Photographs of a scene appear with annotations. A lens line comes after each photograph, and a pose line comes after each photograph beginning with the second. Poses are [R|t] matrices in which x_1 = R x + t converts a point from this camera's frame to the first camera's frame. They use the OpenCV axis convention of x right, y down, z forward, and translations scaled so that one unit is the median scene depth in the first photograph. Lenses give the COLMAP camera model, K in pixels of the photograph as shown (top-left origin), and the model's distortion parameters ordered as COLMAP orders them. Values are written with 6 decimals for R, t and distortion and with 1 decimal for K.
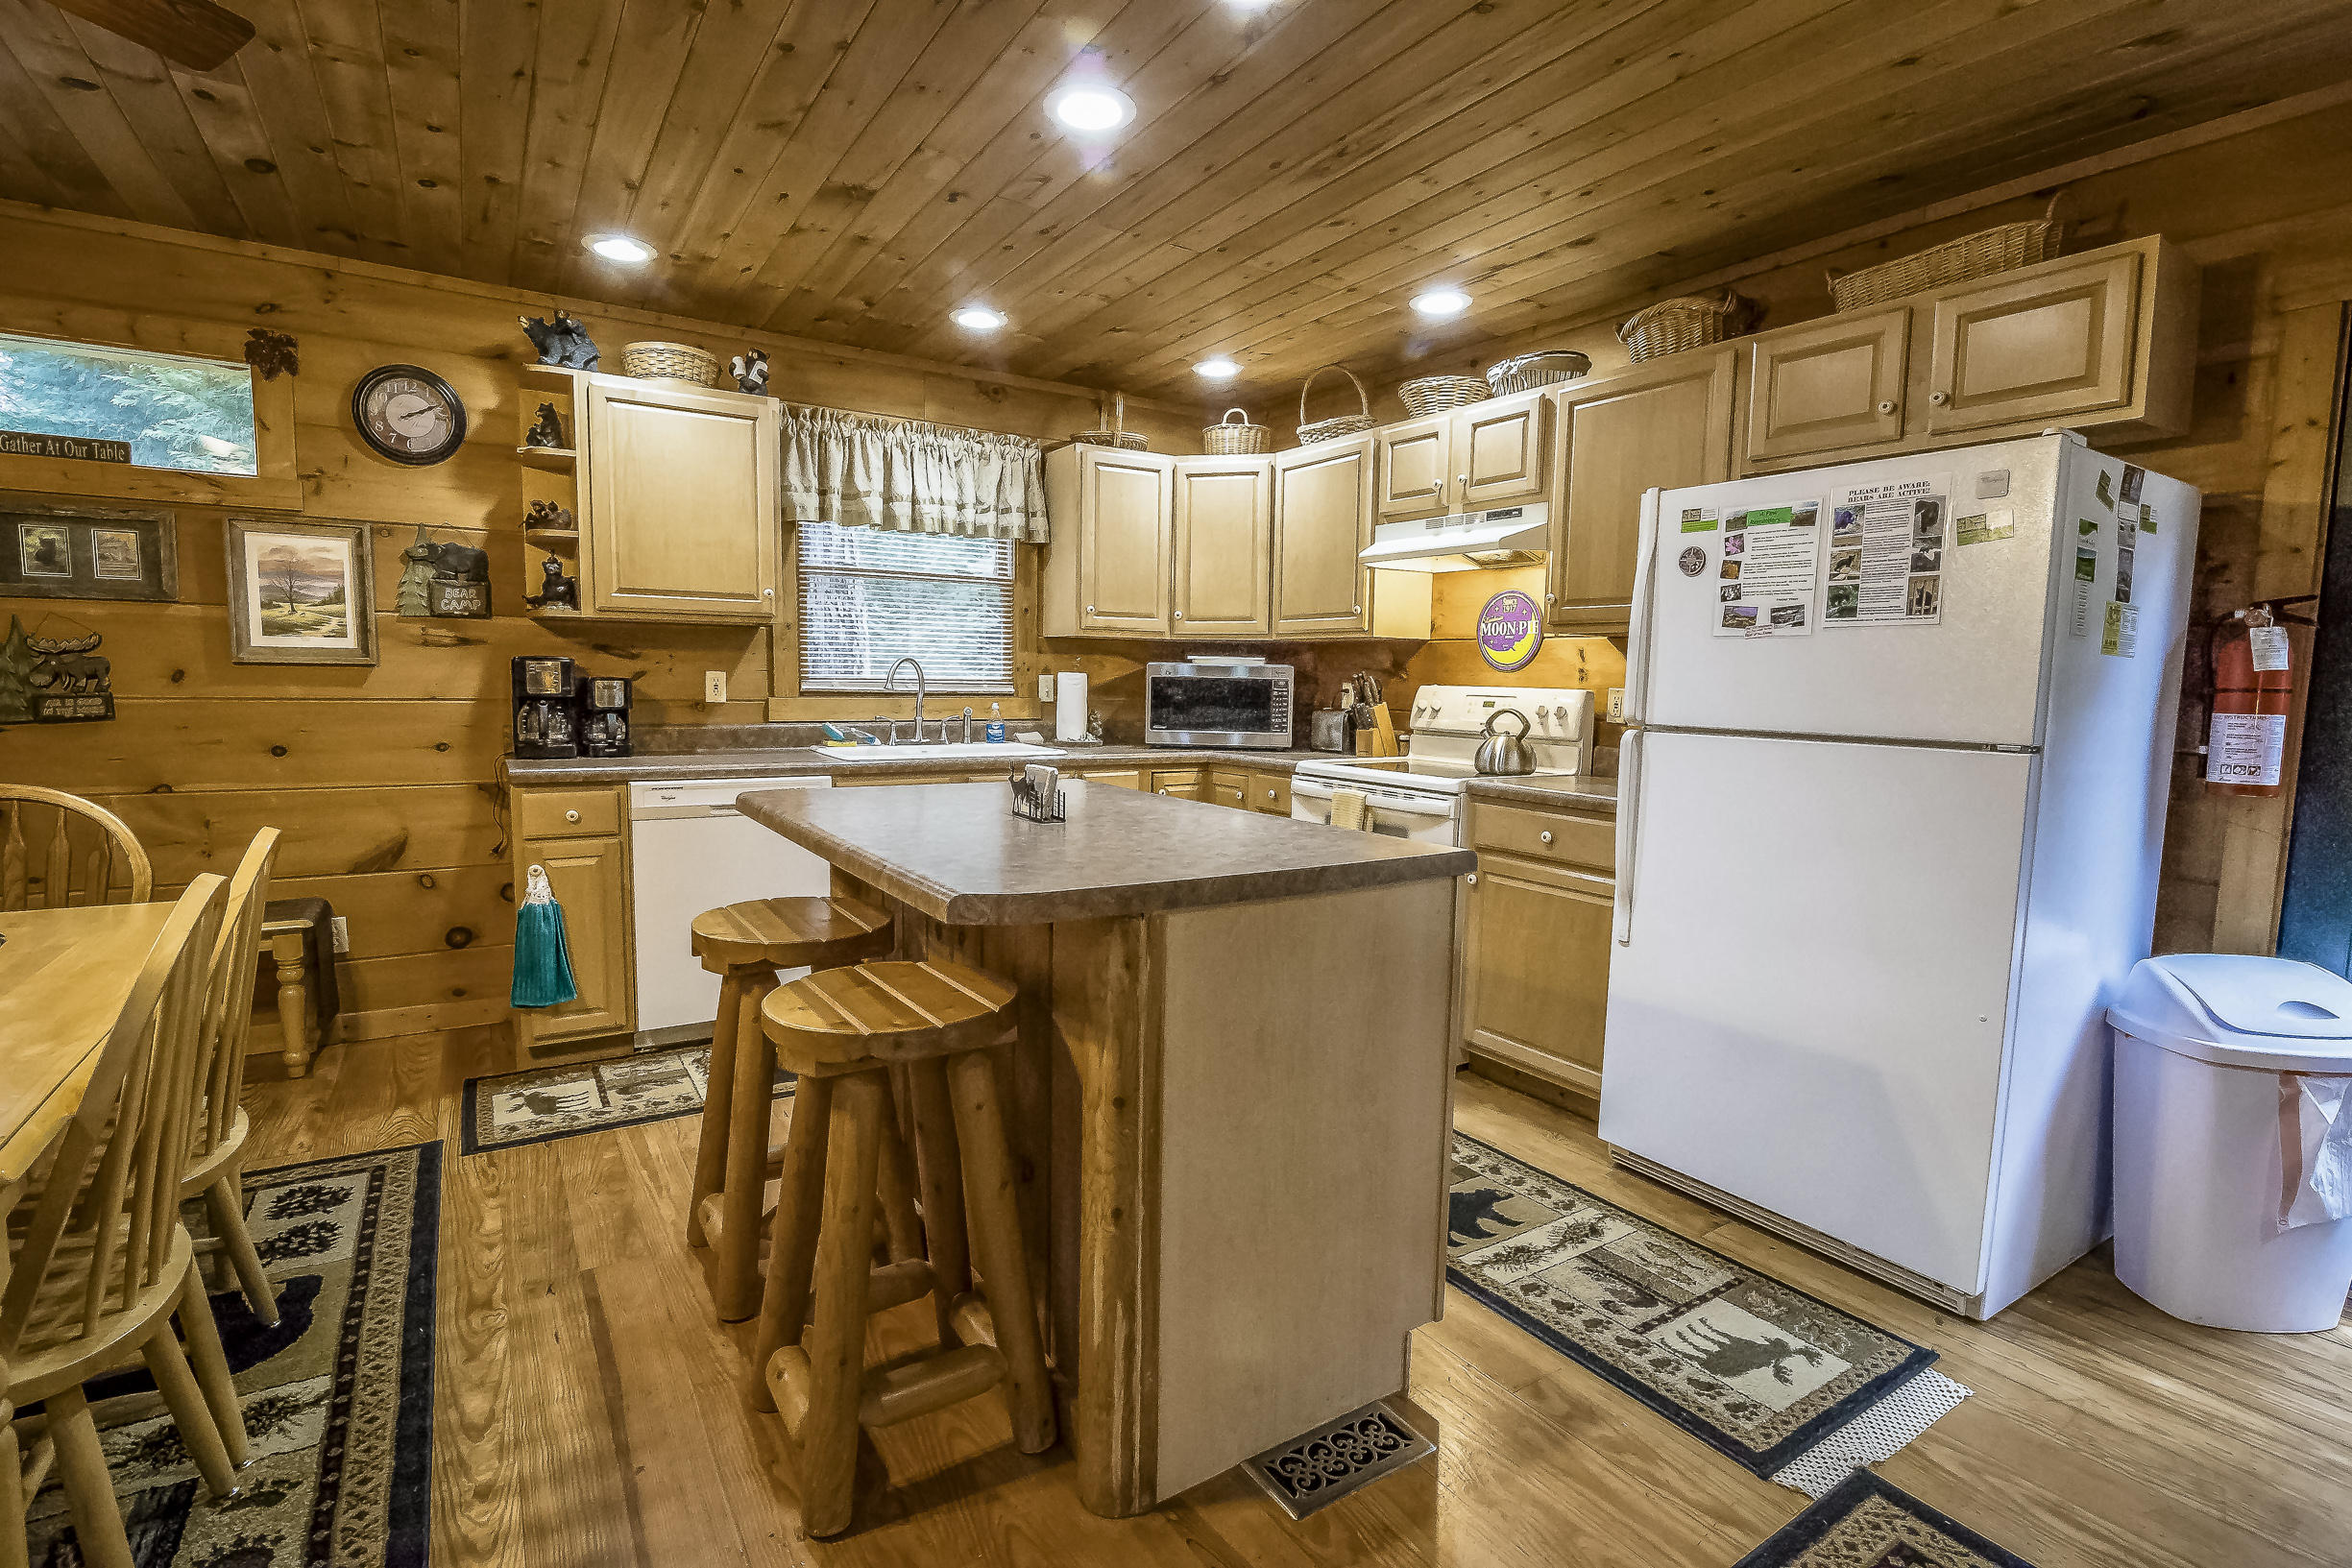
lens RADIAL K [[1064.0, 0, 1131.1], [0, 1064.0, 813.2], [0, 0, 1]] dist [-0.020821, 0.001734]
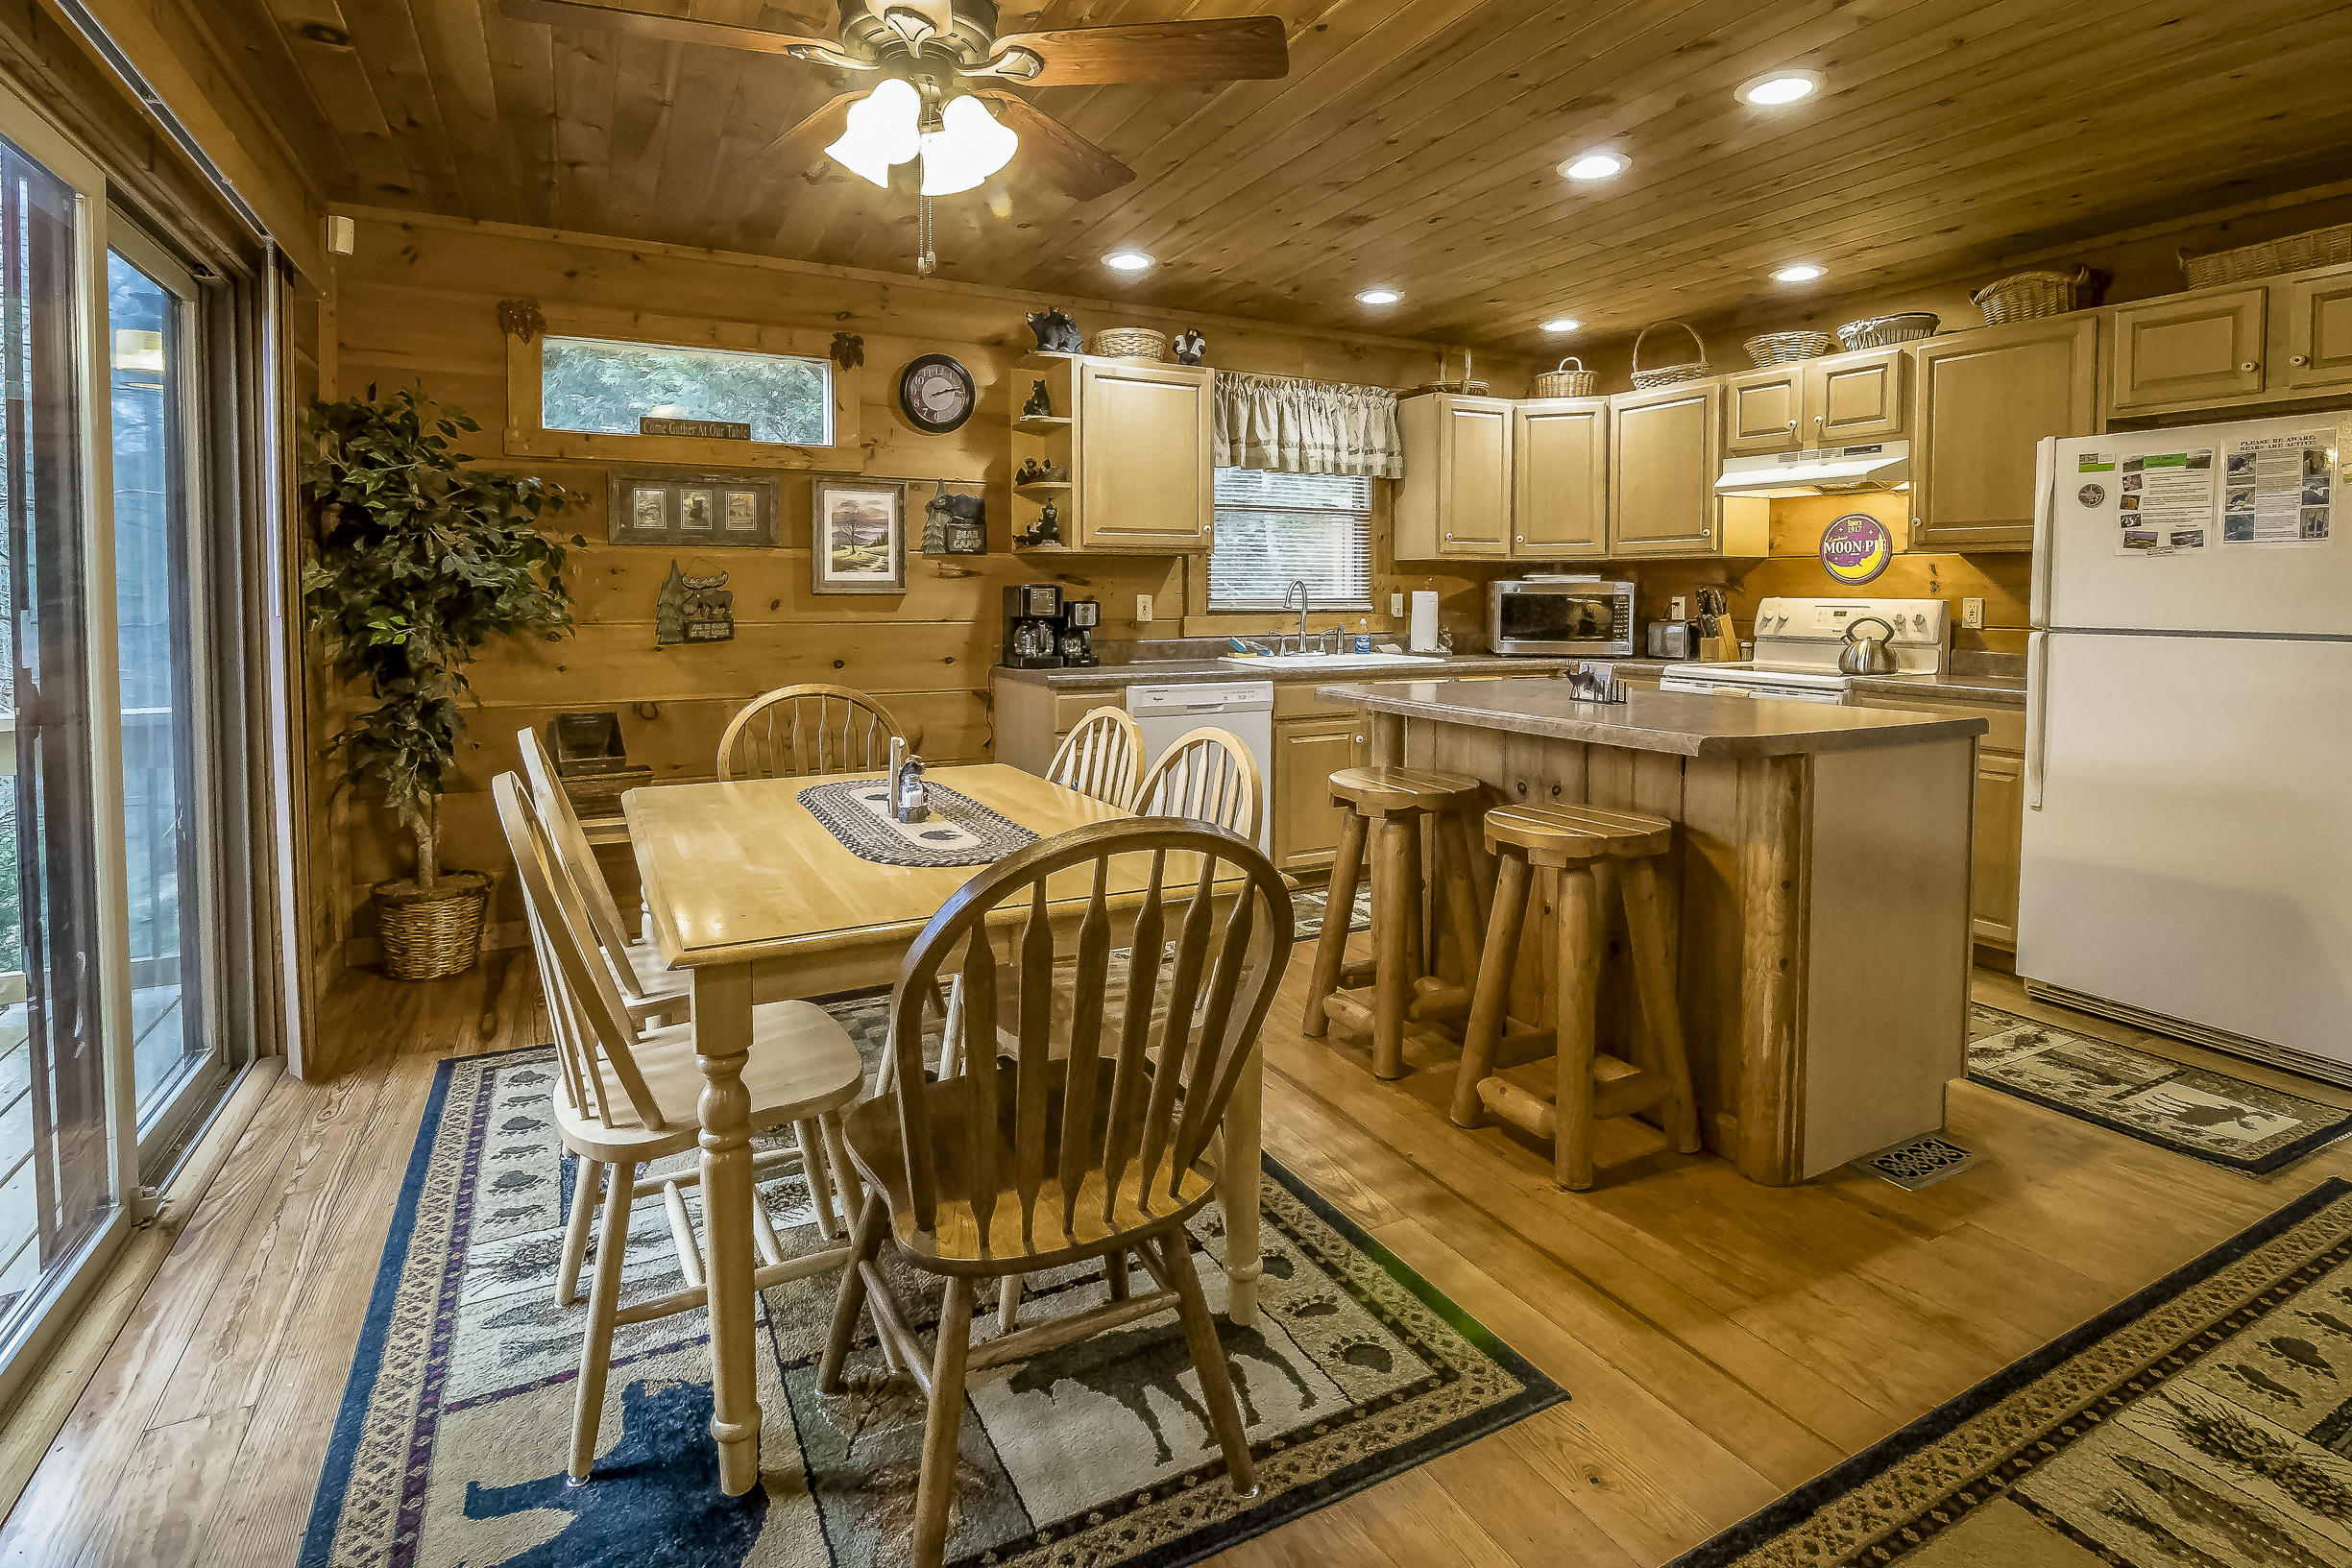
lens RADIAL K [[1115.0, 0, 1148.6], [0, 1115.0, 675.2], [0, 0, 1]] dist [-0.019948, 0.001748]
pose [[0.995786, -0.009941, -0.091166, -0.338720], [0.004908, 0.998459, -0.055270, 0.028899], [0.091575, 0.054590, 0.994301, -0.279169]]
